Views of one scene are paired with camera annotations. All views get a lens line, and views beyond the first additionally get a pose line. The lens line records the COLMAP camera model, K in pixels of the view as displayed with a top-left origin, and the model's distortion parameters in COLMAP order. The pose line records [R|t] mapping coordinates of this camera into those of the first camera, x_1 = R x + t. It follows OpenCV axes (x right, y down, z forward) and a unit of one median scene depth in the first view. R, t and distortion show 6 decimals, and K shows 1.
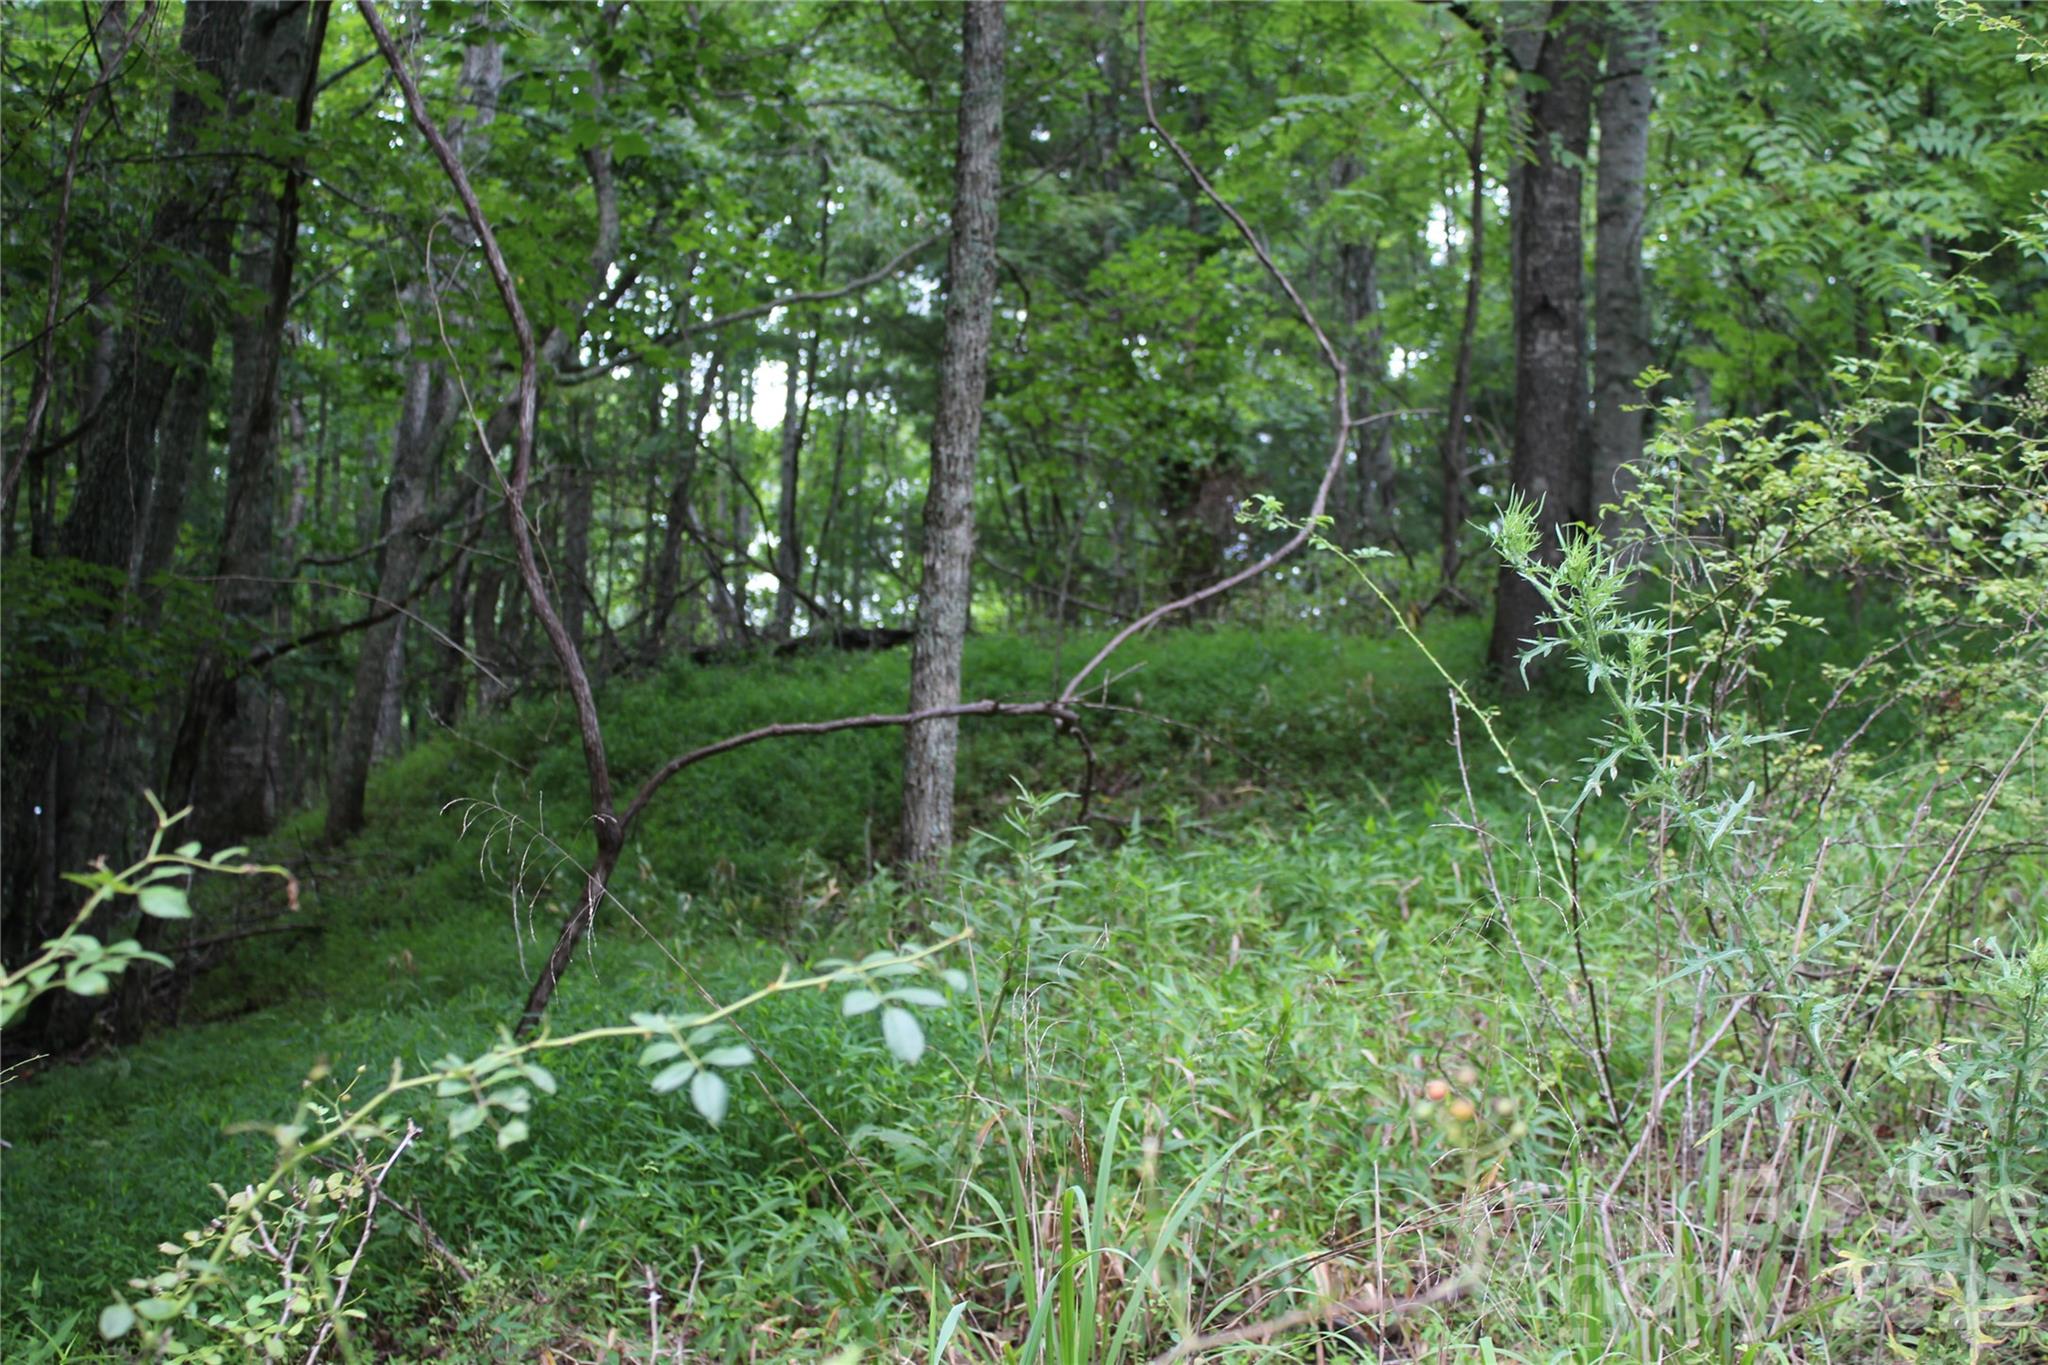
lens RADIAL K [[1894.2, 0, 1036.6], [0, 1894.2, 680.2], [0, 0, 1]] dist [-0.069454, 0.000000]
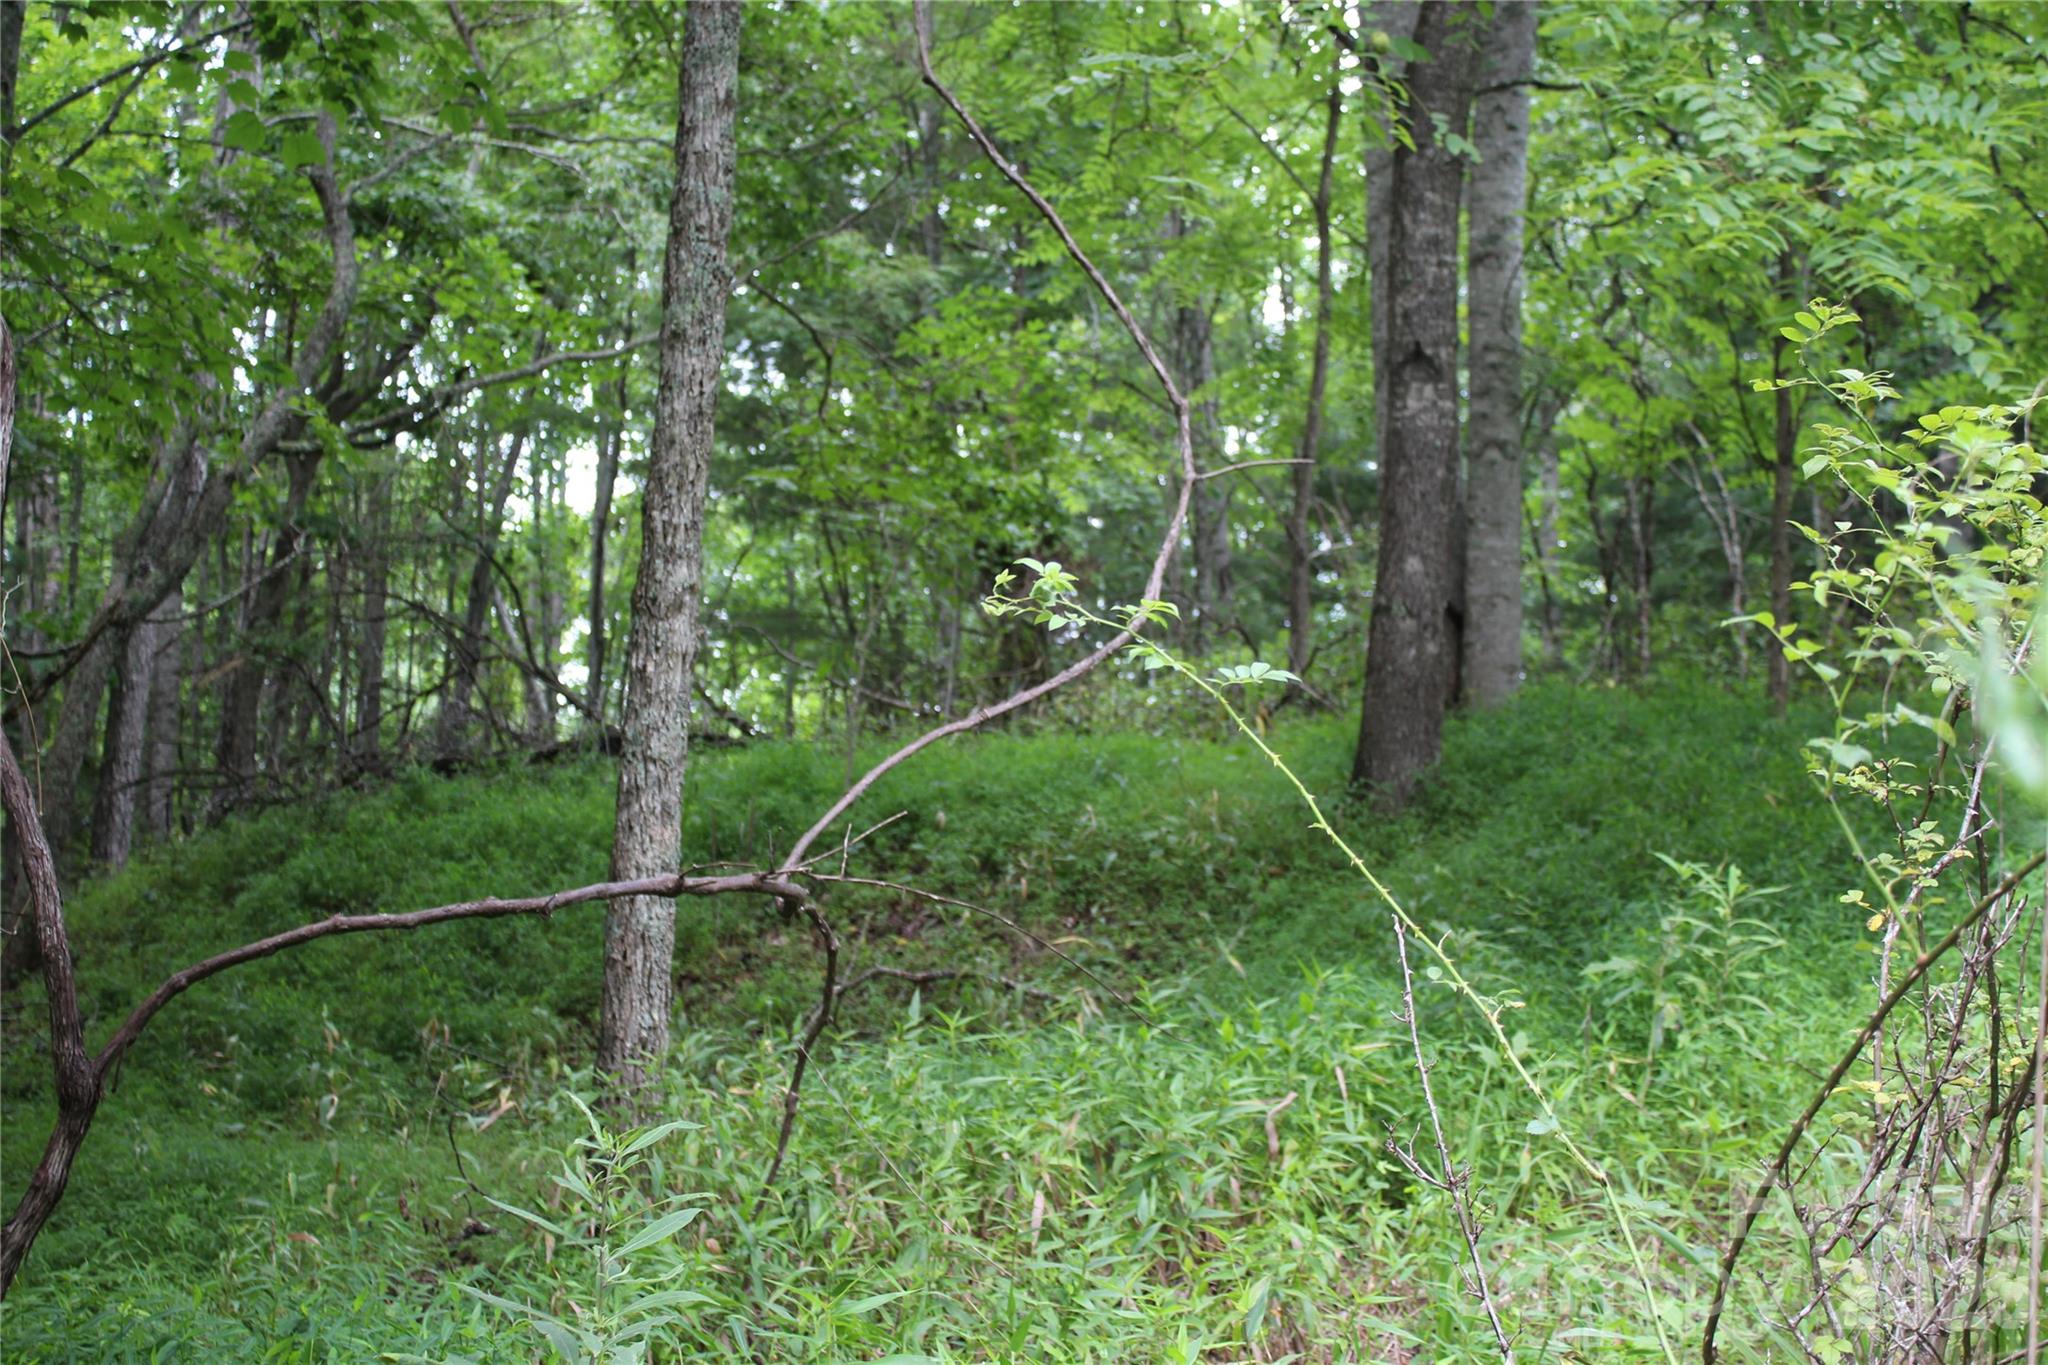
lens RADIAL K [[1894.2, 0, 1018.1], [0, 1894.2, 677.8], [0, 0, 1]] dist [-0.069454, 0.000000]
pose [[0.997025, -0.001043, 0.077073, 0.015141], [0.004726, 0.998854, -0.047626, -0.008533], [-0.076935, 0.047848, 0.995887, 0.101642]]
